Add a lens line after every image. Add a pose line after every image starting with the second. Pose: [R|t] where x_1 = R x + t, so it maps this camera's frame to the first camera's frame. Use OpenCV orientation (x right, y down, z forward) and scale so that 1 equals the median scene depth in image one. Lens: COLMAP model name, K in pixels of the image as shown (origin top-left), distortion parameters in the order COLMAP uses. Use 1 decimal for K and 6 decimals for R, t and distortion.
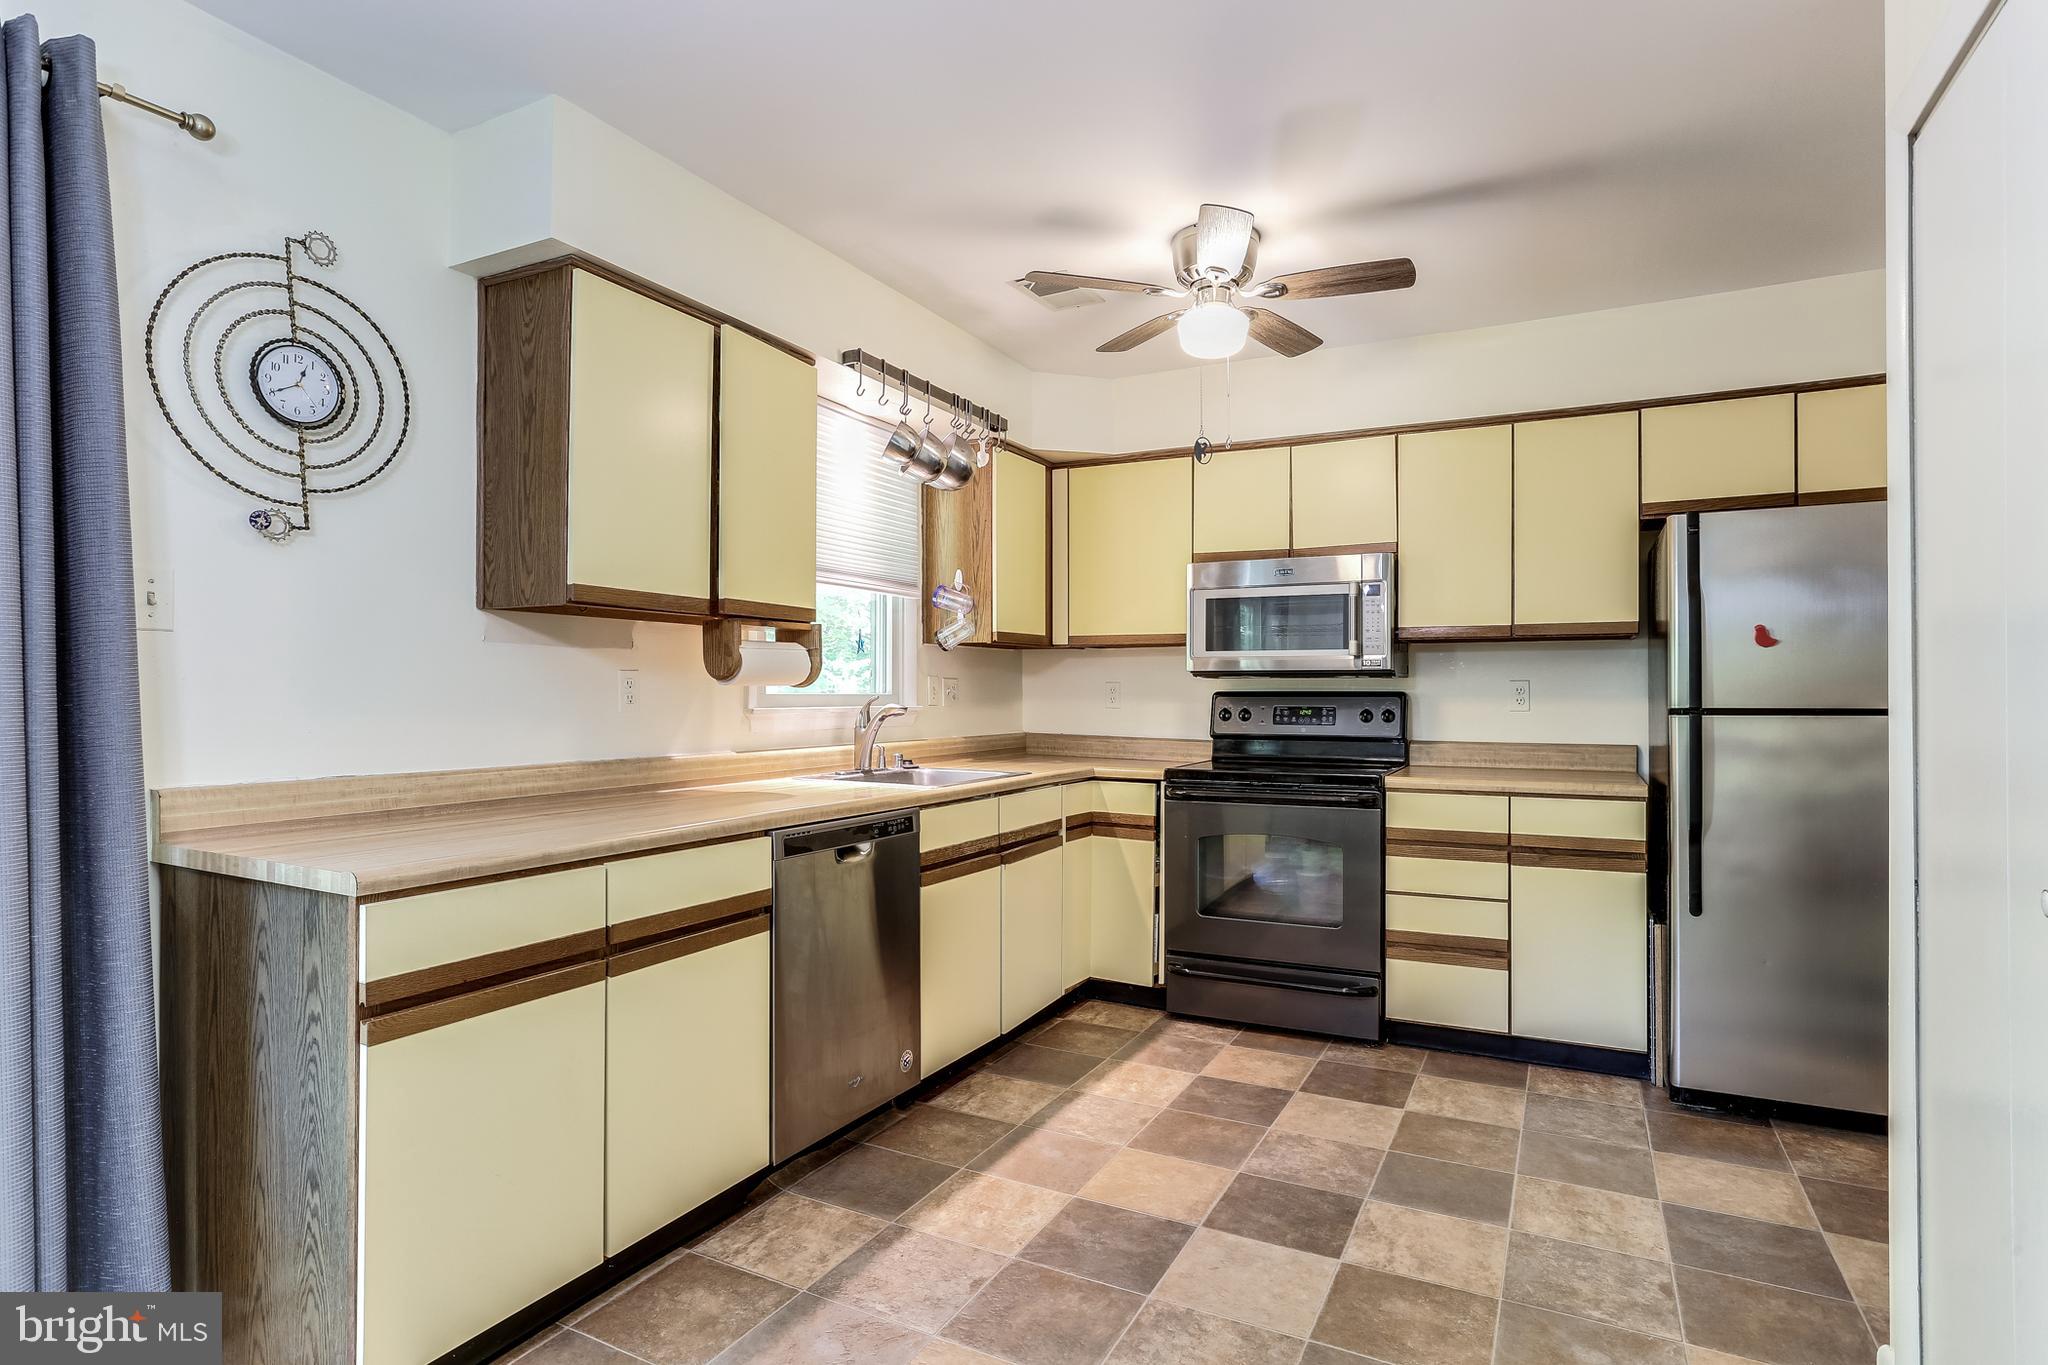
lens RADIAL K [[1058.1, 0, 1024.0], [0, 1058.1, 682.5], [0, 0, 1]] dist [-0.051268, 0.036595]
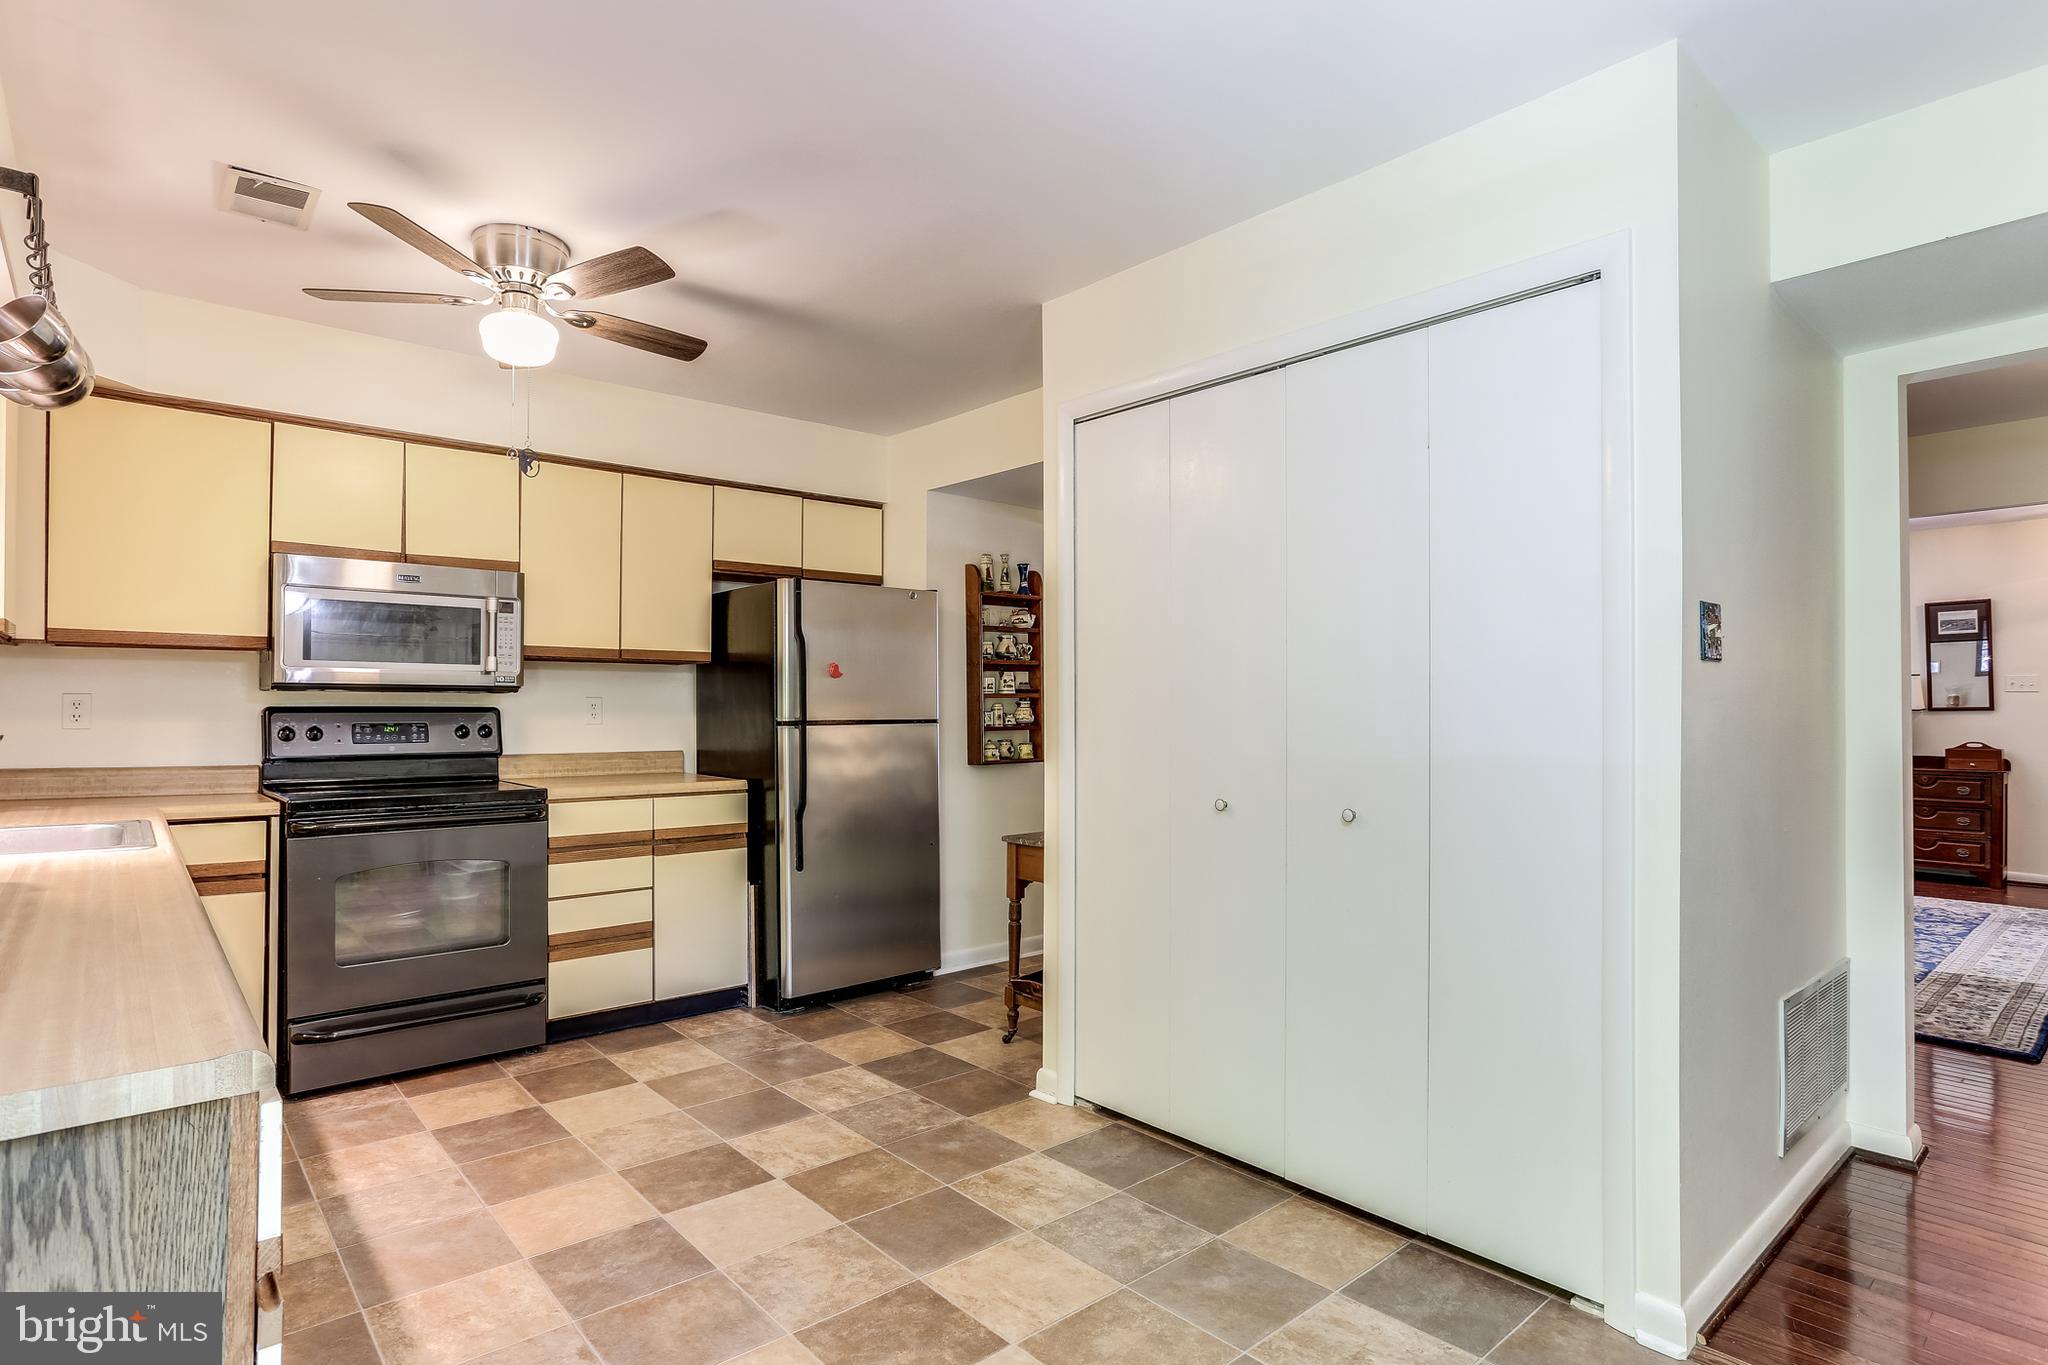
lens RADIAL K [[1058.1, 0, 1024.0], [0, 1058.1, 682.5], [0, 0, 1]] dist [-0.051268, 0.036595]
pose [[0.358768, 0.019386, 0.933225, -0.530591], [-0.012518, 0.999794, -0.015956, -0.006864], [-0.933343, -0.005957, 0.358937, 0.211097]]
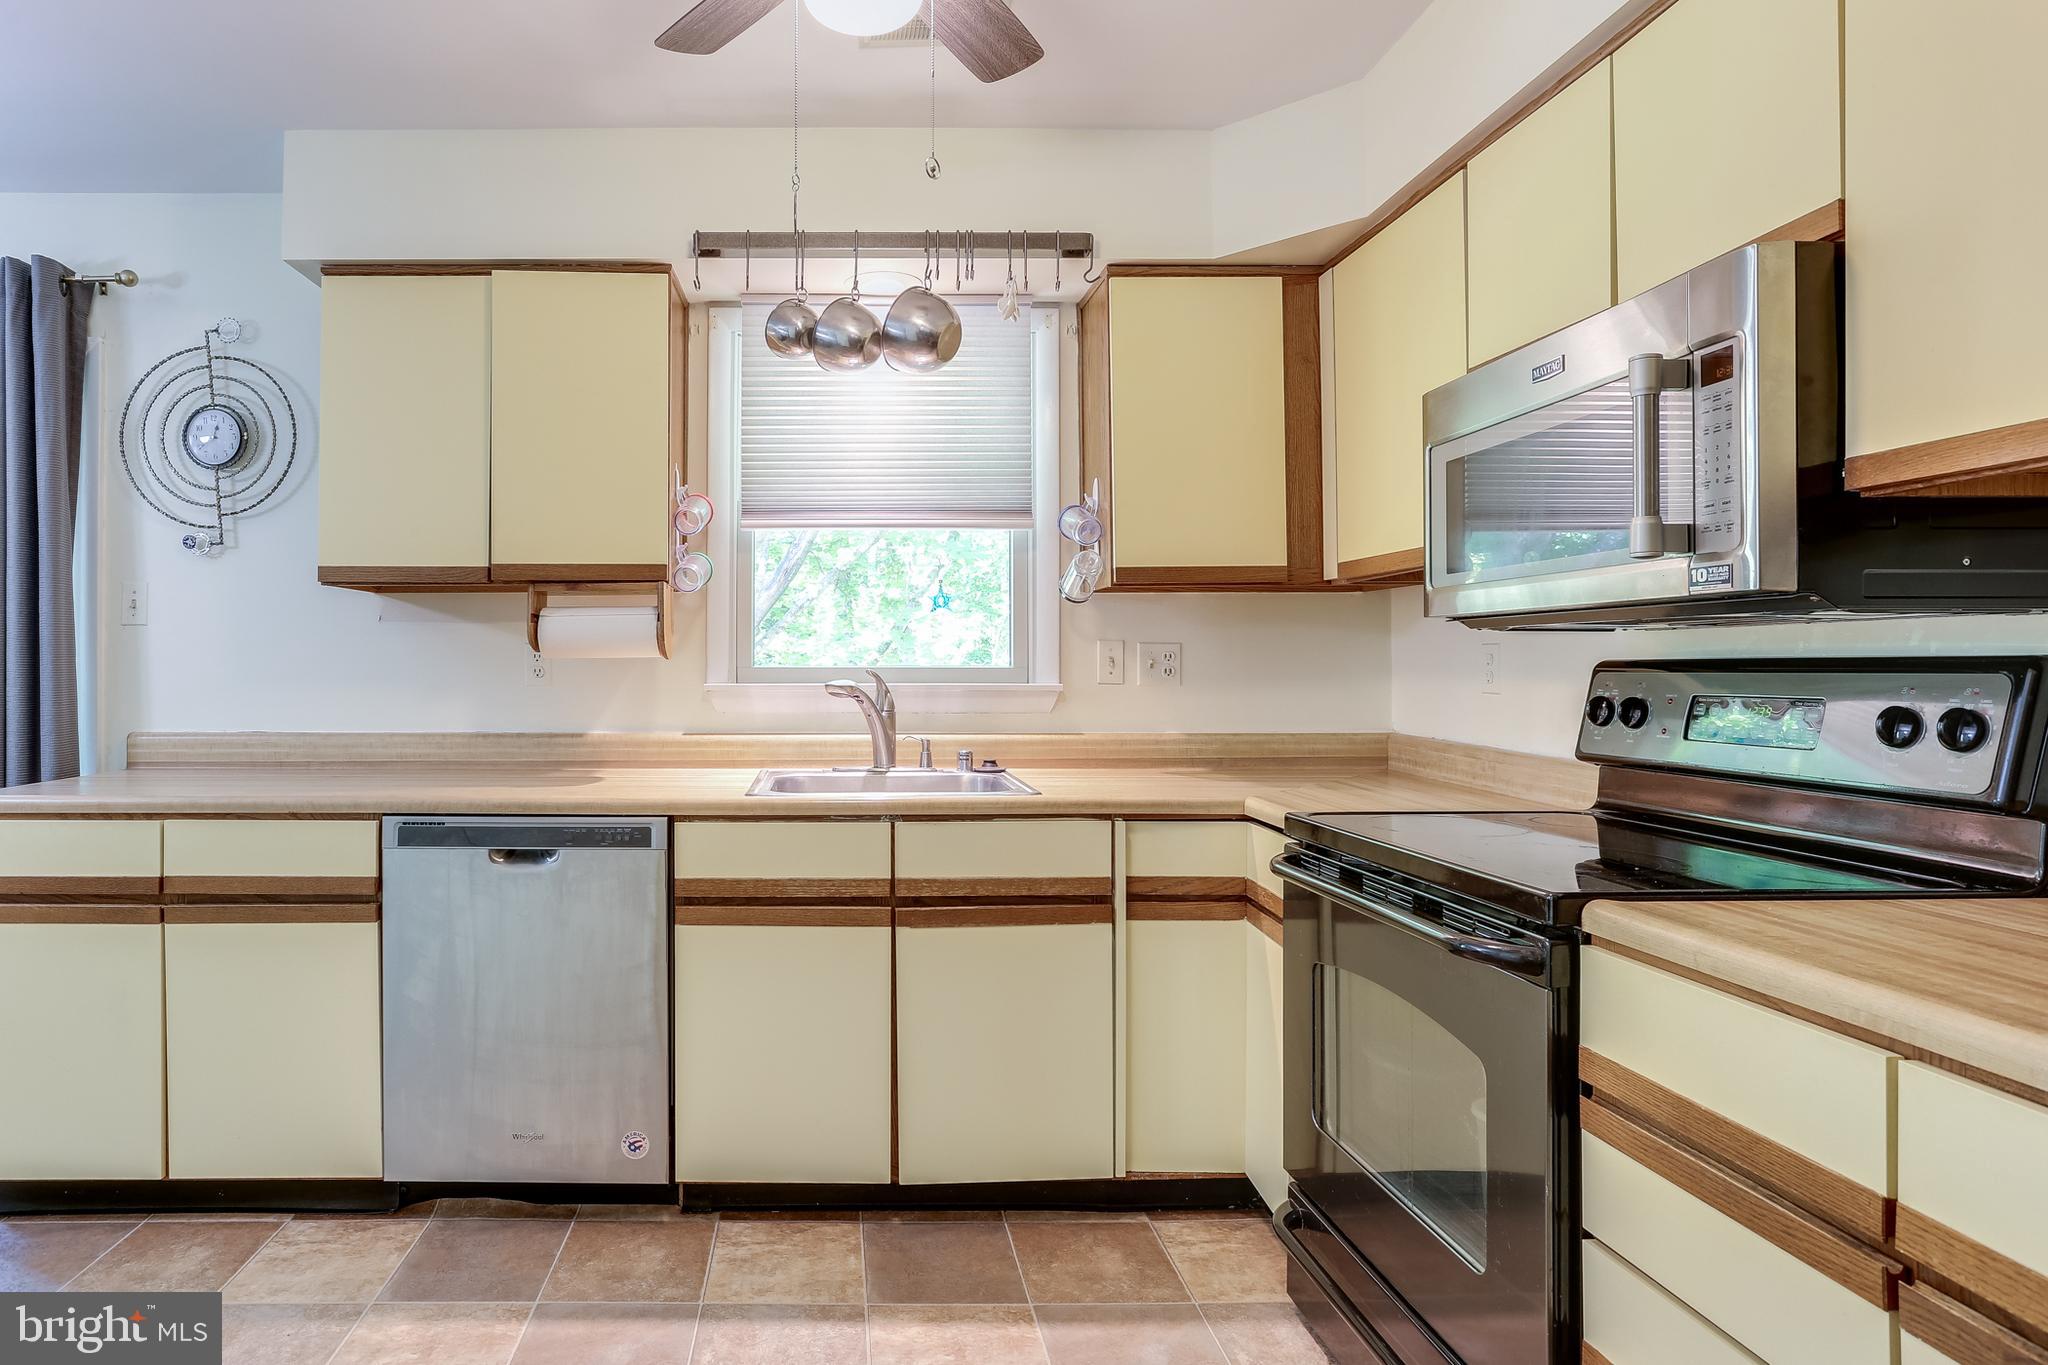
lens RADIAL K [[1125.7, 0, 879.9], [0, 1125.7, 657.3], [0, 0, 1]] dist [-0.017281, 0.000132]
pose [[0.470123, -0.010831, -0.882534, 0.646818], [0.010382, 0.999923, -0.006741, 0.010521], [0.882540, -0.005994, 0.470200, 0.716577]]
